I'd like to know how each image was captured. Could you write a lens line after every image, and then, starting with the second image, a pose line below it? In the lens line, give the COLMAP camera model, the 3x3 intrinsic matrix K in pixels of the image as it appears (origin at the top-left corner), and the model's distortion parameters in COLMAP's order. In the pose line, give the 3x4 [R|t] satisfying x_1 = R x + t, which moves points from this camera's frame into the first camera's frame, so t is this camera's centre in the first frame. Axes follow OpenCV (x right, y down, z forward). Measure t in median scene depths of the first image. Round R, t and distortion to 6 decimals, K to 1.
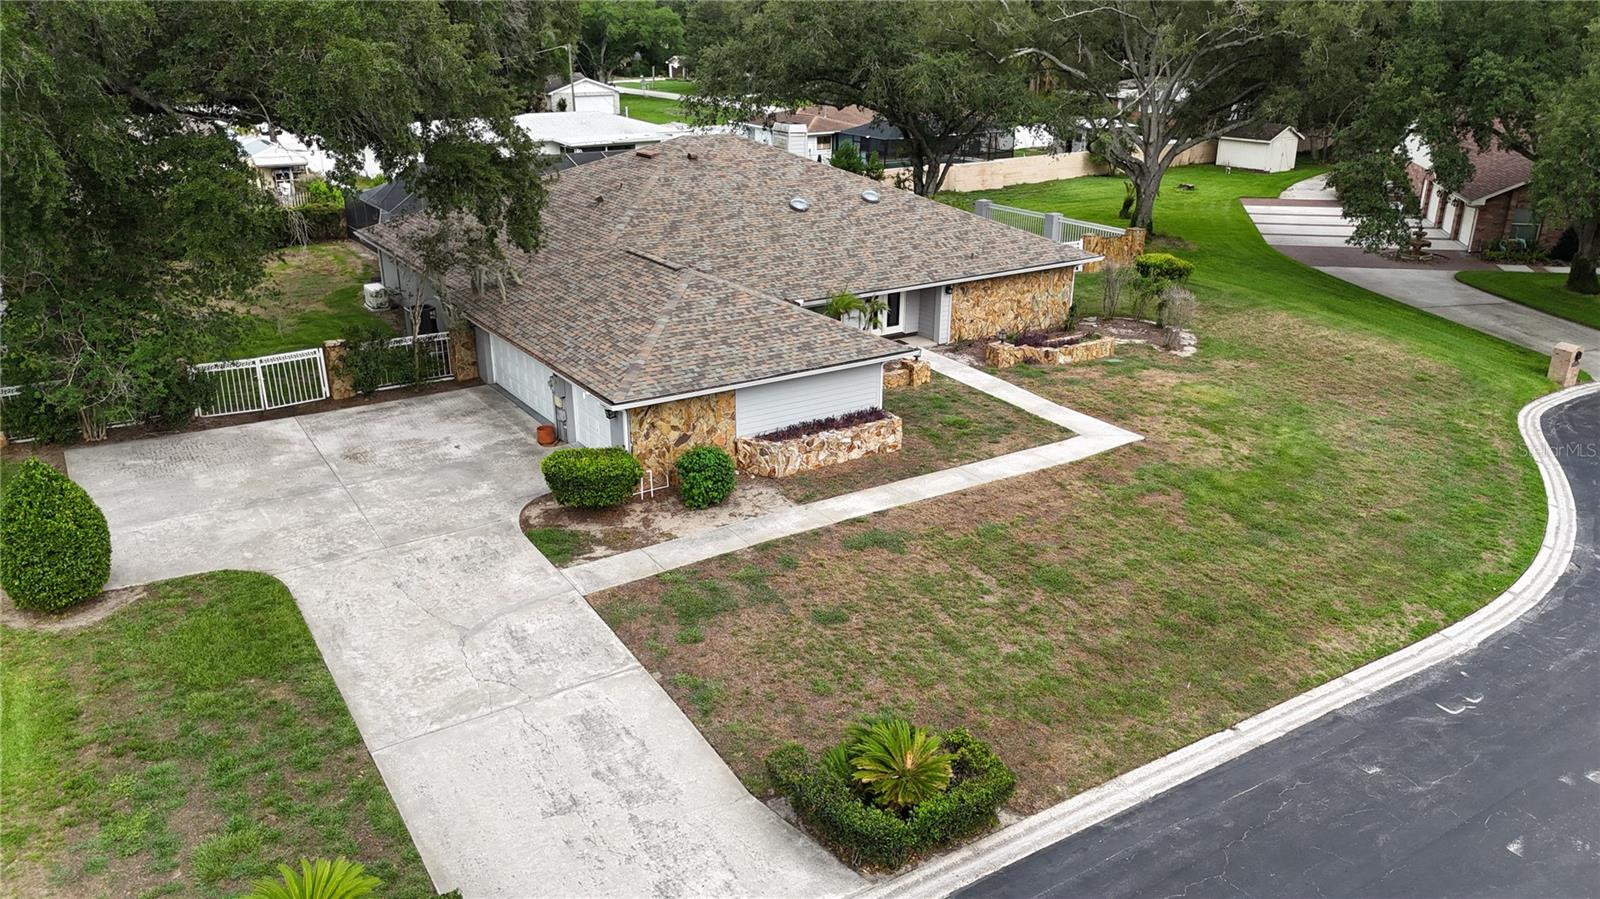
lens RADIAL K [[1185.0, 0, 795.7], [0, 1185.0, 441.4], [0, 0, 1]] dist [0.067112, -0.069171]
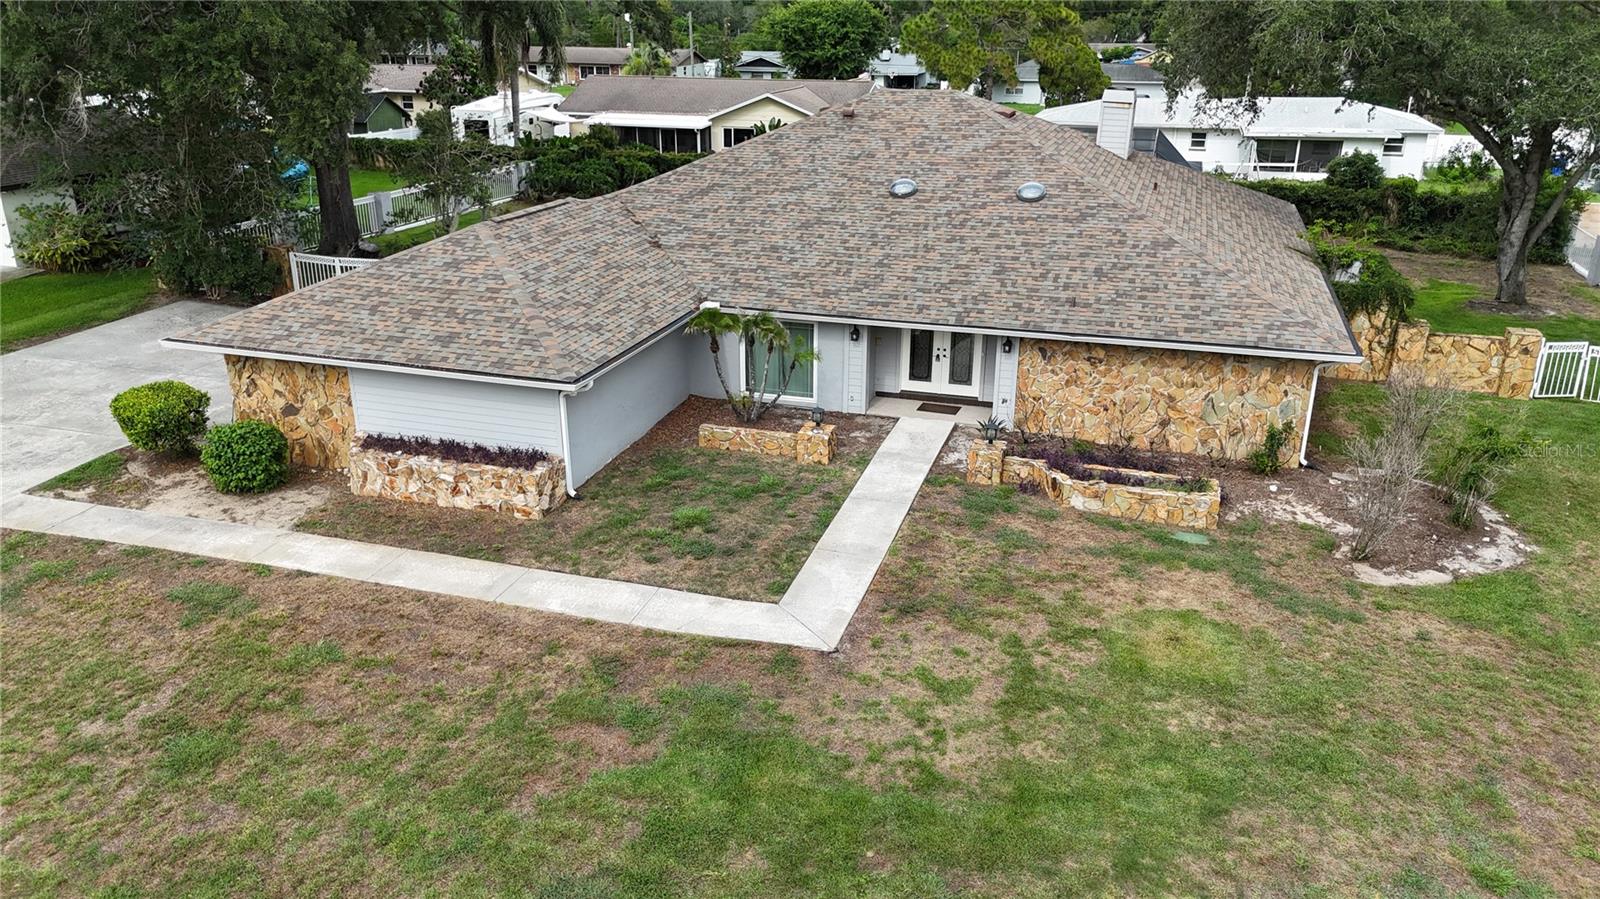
lens RADIAL K [[1185.0, 0, 794.3], [0, 1185.0, 453.3], [0, 0, 1]] dist [0.067112, -0.069171]
pose [[0.637231, 0.271758, -0.721169, 0.679230], [-0.267557, 0.955572, 0.123672, -0.157170], [0.722738, 0.114146, 0.681631, 0.654417]]
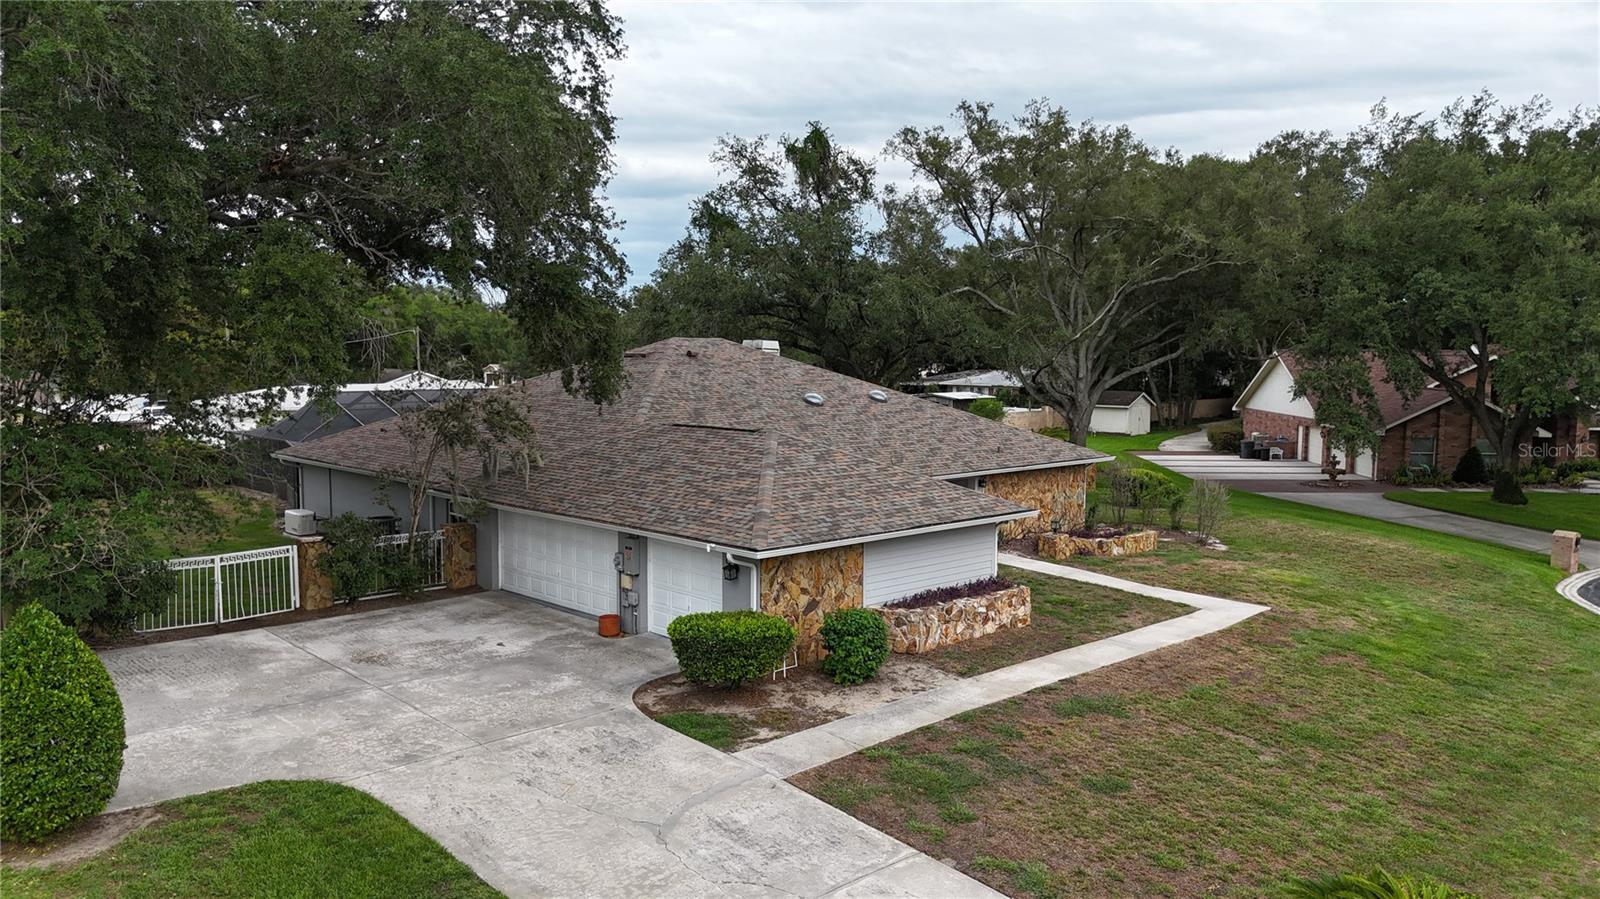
lens RADIAL K [[1185.0, 0, 794.0], [0, 1185.0, 408.2], [0, 0, 1]] dist [0.067112, -0.069171]
pose [[0.982848, -0.005870, 0.184322, -0.243787], [0.059415, 0.956278, -0.286362, 0.096117], [-0.174582, 0.292402, 0.940225, 0.175601]]
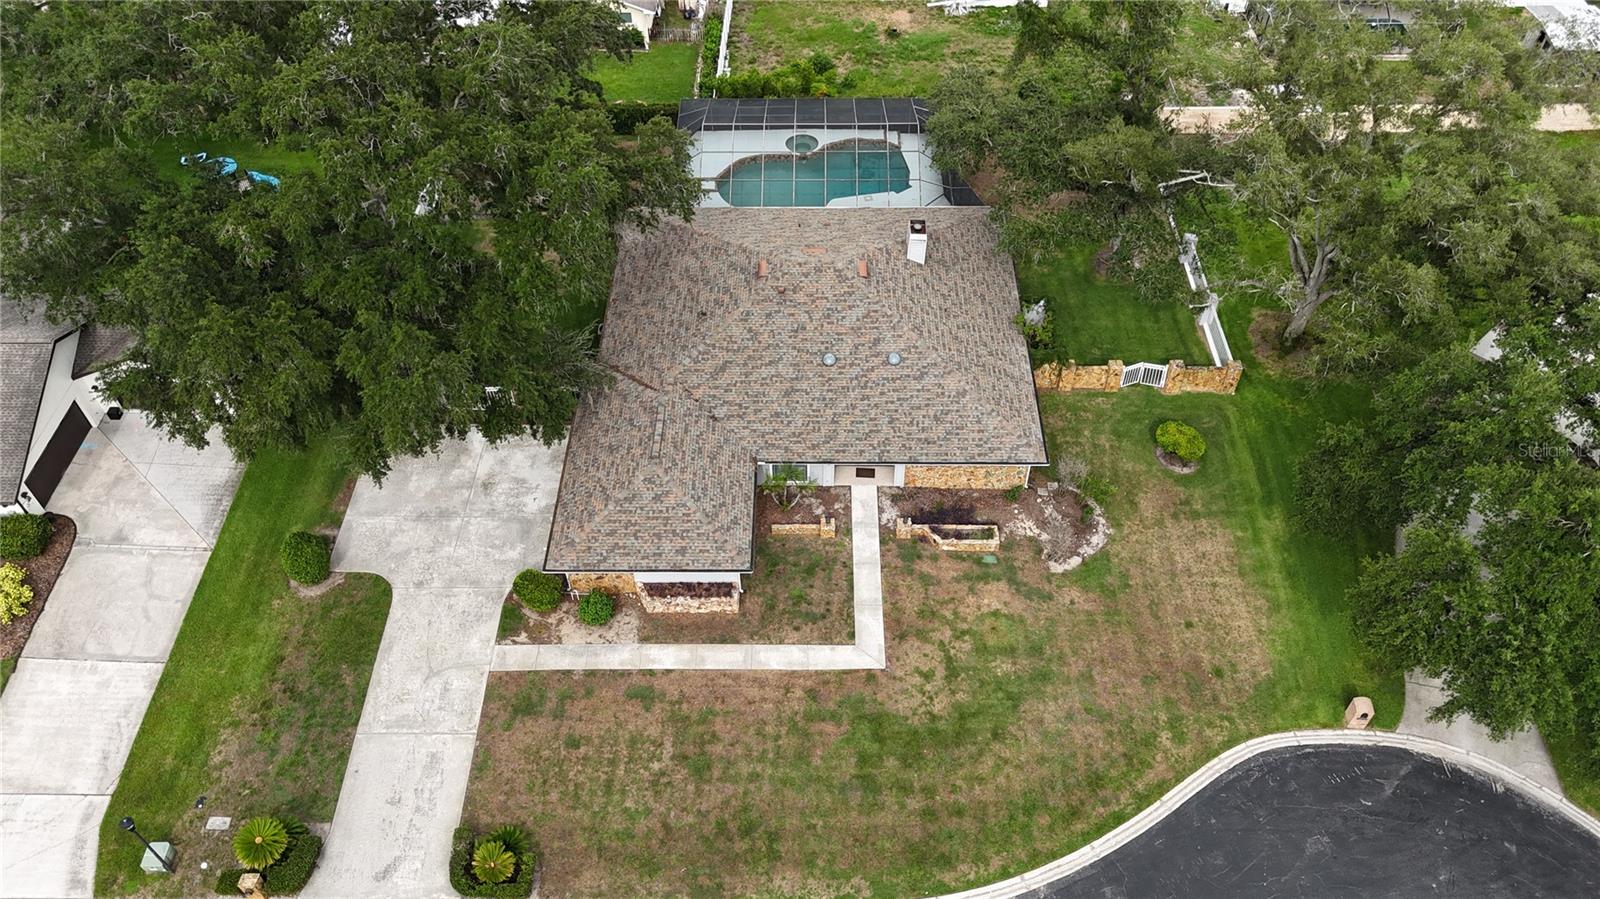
lens RADIAL K [[1185.0, 0, 794.3], [0, 1185.0, 446.1], [0, 0, 1]] dist [0.067112, -0.069171]
pose [[0.833407, 0.394334, -0.387213, 0.712839], [-0.174586, 0.852609, 0.492522, -1.031553], [0.524359, -0.342870, 0.779415, -0.155312]]
